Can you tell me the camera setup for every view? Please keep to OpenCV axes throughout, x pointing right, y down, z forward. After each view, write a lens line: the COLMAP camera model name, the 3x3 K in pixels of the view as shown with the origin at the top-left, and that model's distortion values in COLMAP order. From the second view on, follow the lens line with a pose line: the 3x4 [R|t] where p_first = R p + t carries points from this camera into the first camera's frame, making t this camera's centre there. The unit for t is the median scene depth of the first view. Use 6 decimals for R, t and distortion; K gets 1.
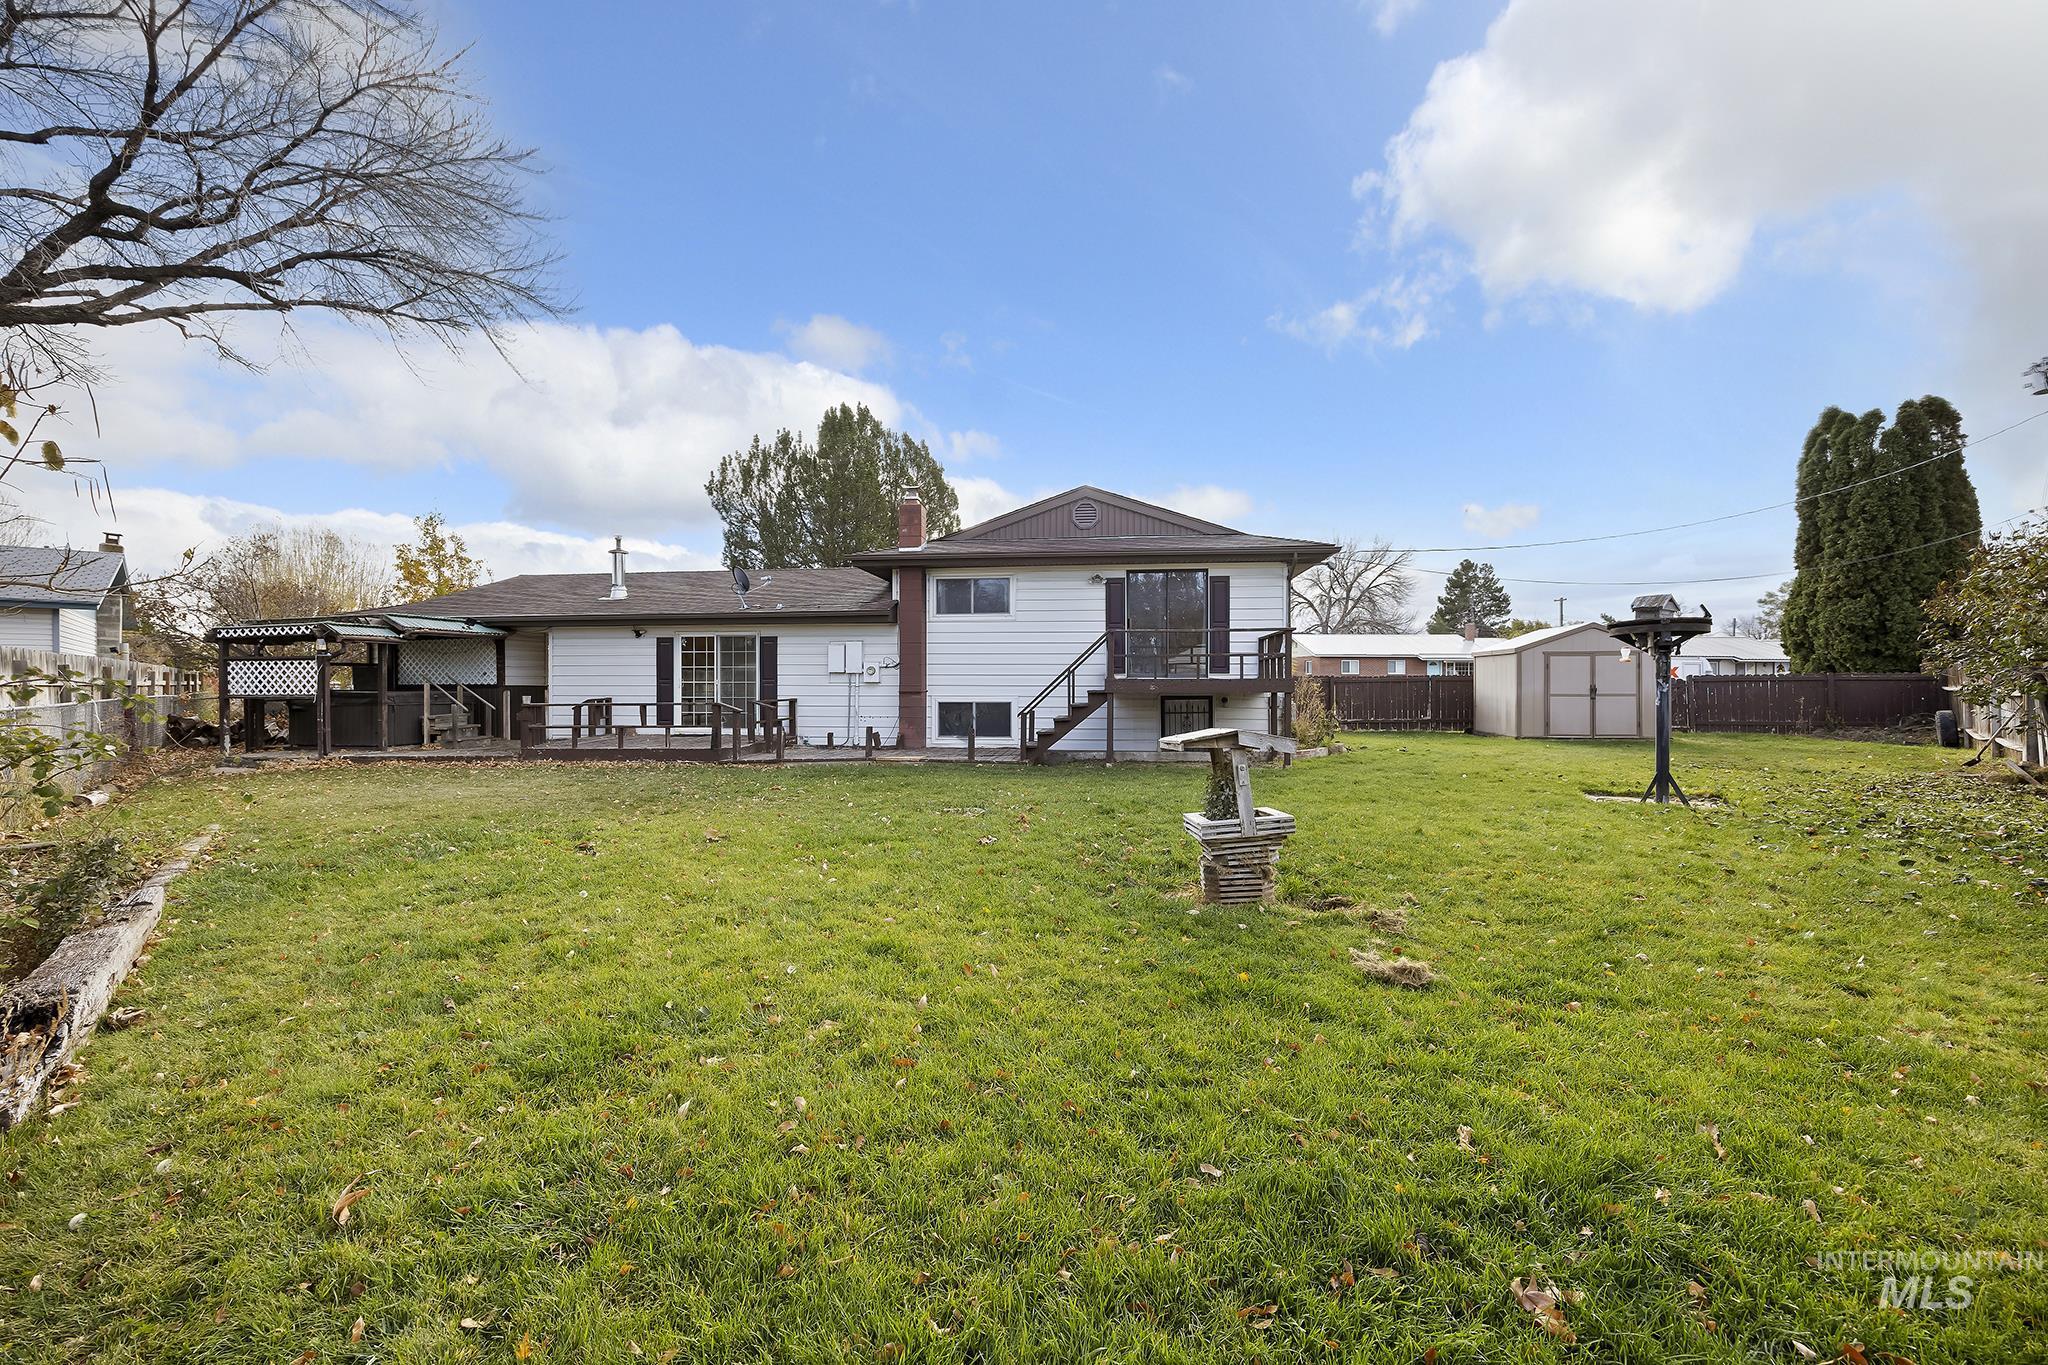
lens RADIAL K [[825.9, 0, 1021.7], [0, 825.9, 661.3], [0, 0, 1]] dist [0.001940, -0.000182]
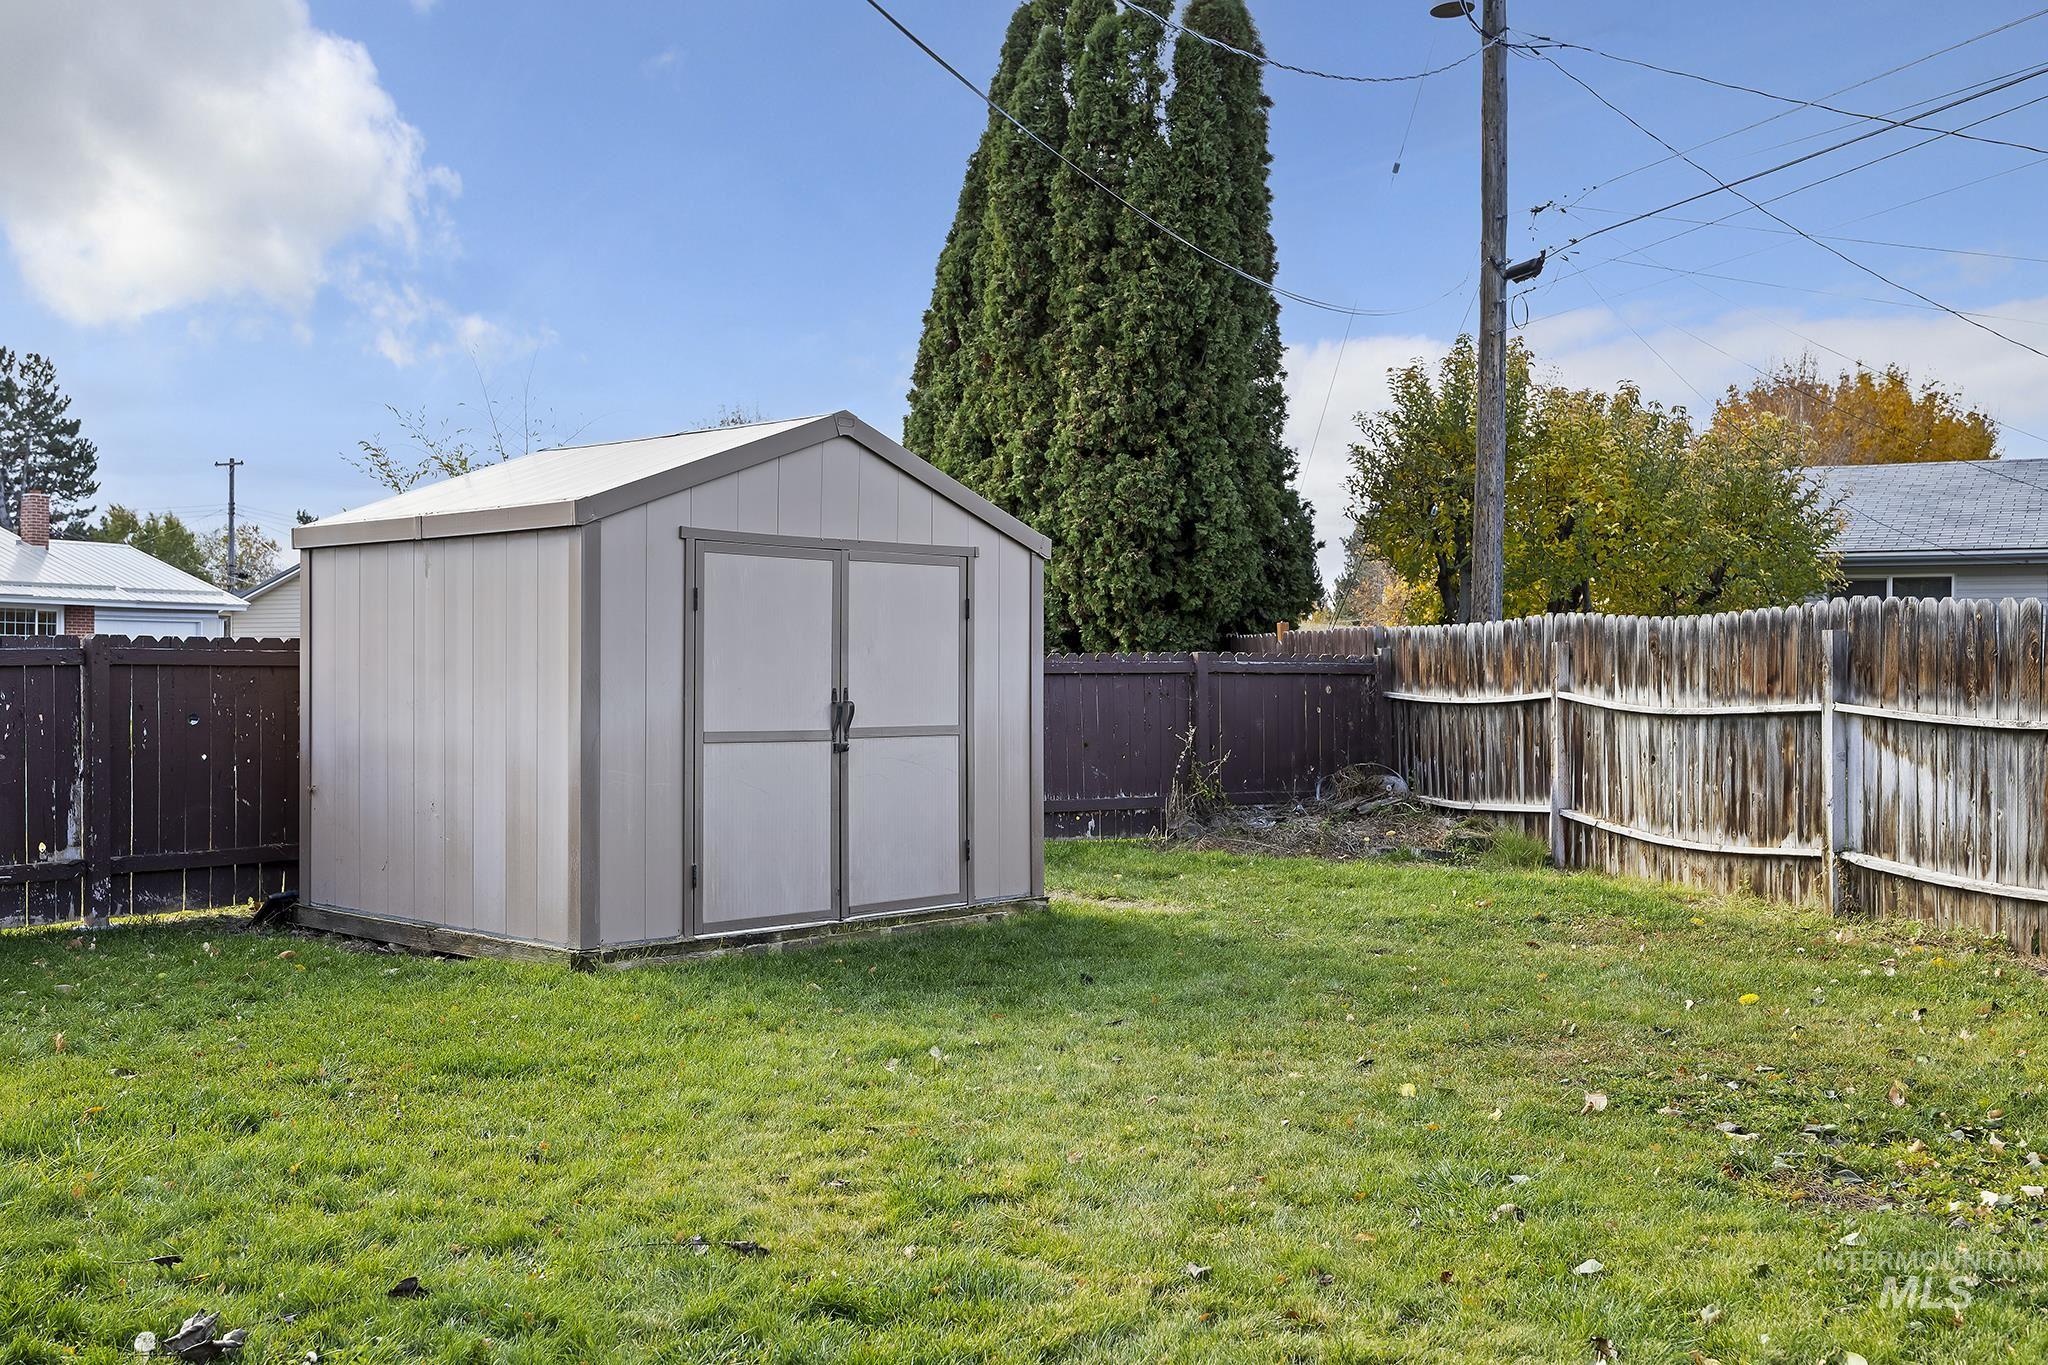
lens RADIAL K [[2009.4, 0, 1024.0], [0, 2009.4, 682.5], [0, 0, 1]] dist [-0.004199, -0.002202]
pose [[0.549153, 0.002512, 0.835718, 0.215881], [-0.028100, 0.999486, 0.015461, 0.014159], [-0.835250, -0.031974, 0.548941, 0.543985]]
